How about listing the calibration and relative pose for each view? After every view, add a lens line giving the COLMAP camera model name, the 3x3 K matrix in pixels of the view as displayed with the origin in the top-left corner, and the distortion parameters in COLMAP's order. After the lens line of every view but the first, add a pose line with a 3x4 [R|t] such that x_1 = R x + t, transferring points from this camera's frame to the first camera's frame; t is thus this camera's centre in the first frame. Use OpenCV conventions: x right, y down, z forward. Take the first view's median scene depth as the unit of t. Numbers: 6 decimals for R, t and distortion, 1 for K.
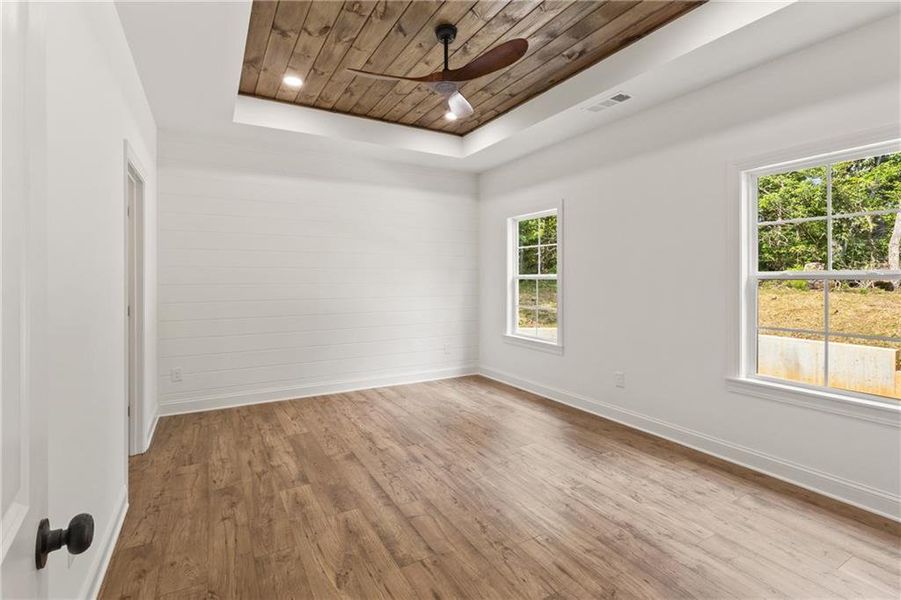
lens RADIAL K [[428.8, 0, 447.2], [0, 428.8, 270.1], [0, 0, 1]] dist [-0.000065, 0.000078]
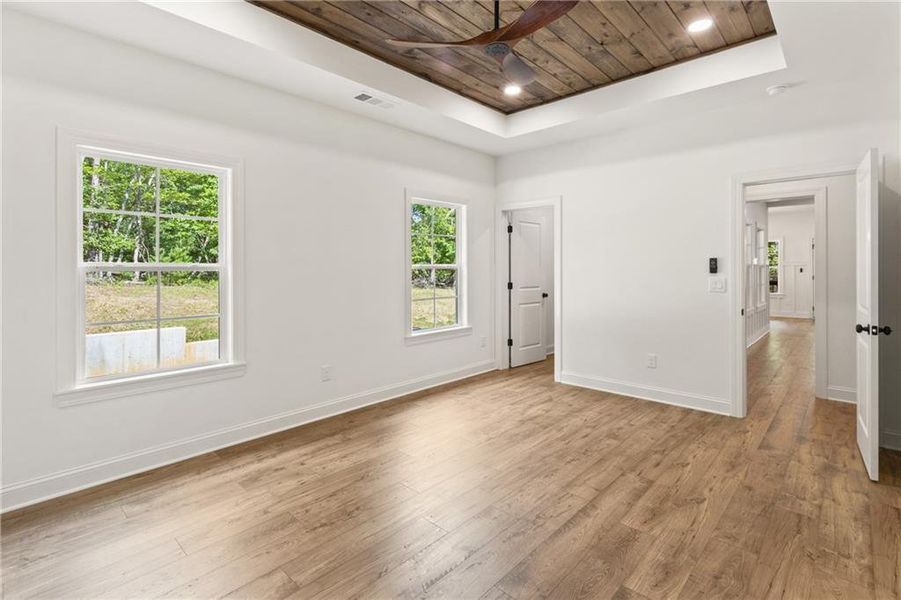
lens RADIAL K [[428.8, 0, 447.2], [0, 428.8, 270.1], [0, 0, 1]] dist [-0.000065, 0.000078]
pose [[-0.301790, -0.000033, 0.953374, -0.946886], [-0.016314, 0.999854, -0.005130, 0.032775], [-0.953235, -0.017102, -0.301746, 1.607559]]
